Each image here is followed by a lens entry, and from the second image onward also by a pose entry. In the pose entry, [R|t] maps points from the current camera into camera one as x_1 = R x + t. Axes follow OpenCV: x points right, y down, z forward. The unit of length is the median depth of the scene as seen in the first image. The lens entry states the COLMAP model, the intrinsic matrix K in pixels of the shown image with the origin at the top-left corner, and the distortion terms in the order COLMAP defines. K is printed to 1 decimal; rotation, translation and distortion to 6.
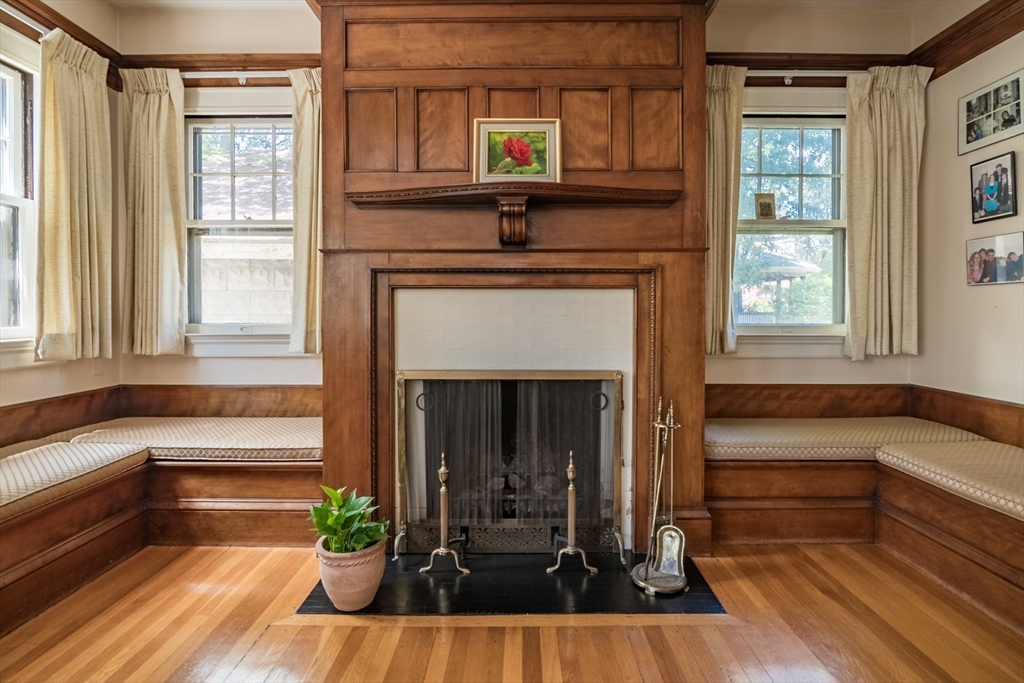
lens RADIAL K [[500.9, 0, 516.0], [0, 500.9, 318.9], [0, 0, 1]] dist [-0.001405, -0.008523]
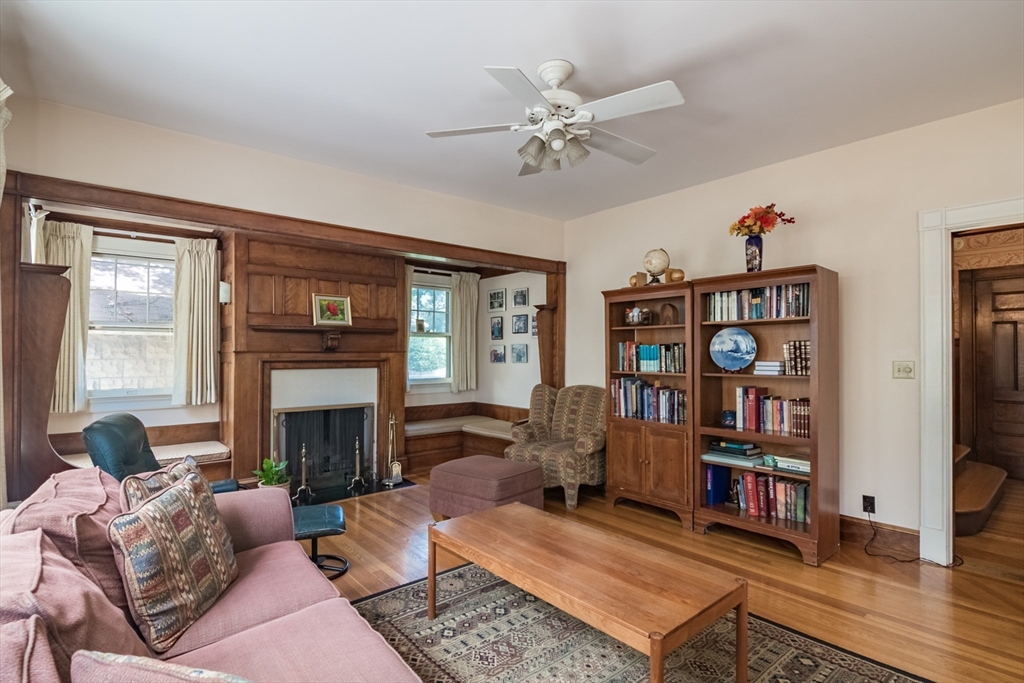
lens RADIAL K [[506.6, 0, 508.9], [0, 506.6, 349.1], [0, 0, 1]] dist [-0.012869, -0.000942]
pose [[0.759924, 0.005476, 0.649988, -0.862455], [0.008307, 0.999801, -0.018135, -0.100544], [-0.649958, 0.019181, 0.759728, -1.247264]]
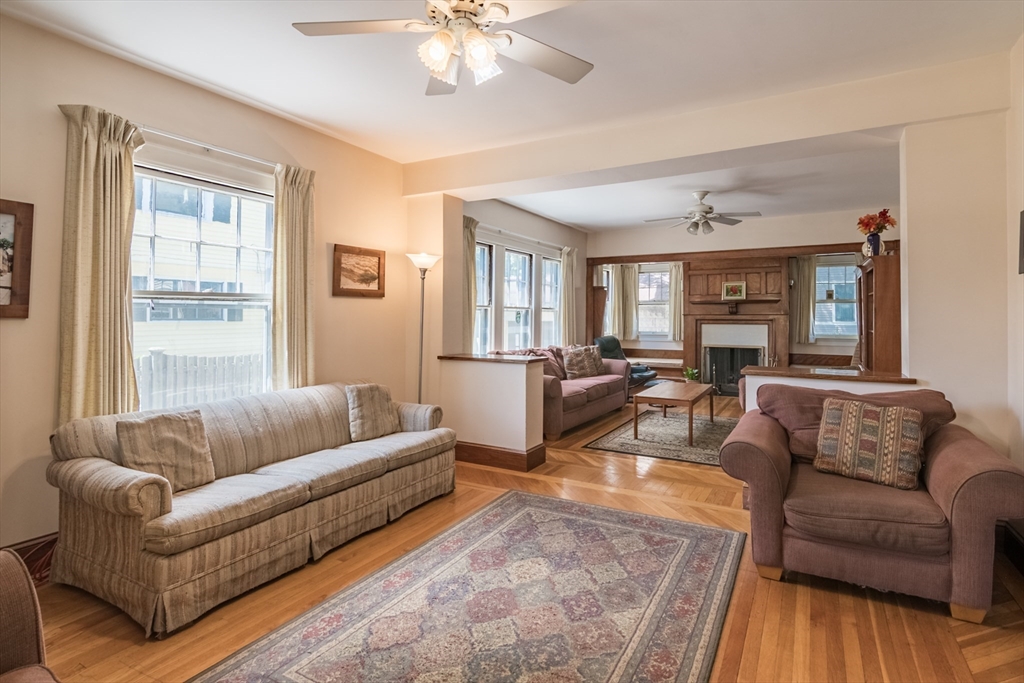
lens RADIAL K [[508.1, 0, 516.0], [0, 508.1, 311.0], [0, 0, 1]] dist [-0.001919, -0.000221]
pose [[0.872260, -0.003650, -0.489029, 0.454214], [-0.007220, 0.999767, -0.020340, -0.070905], [0.488989, 0.021273, 0.872030, -3.297712]]
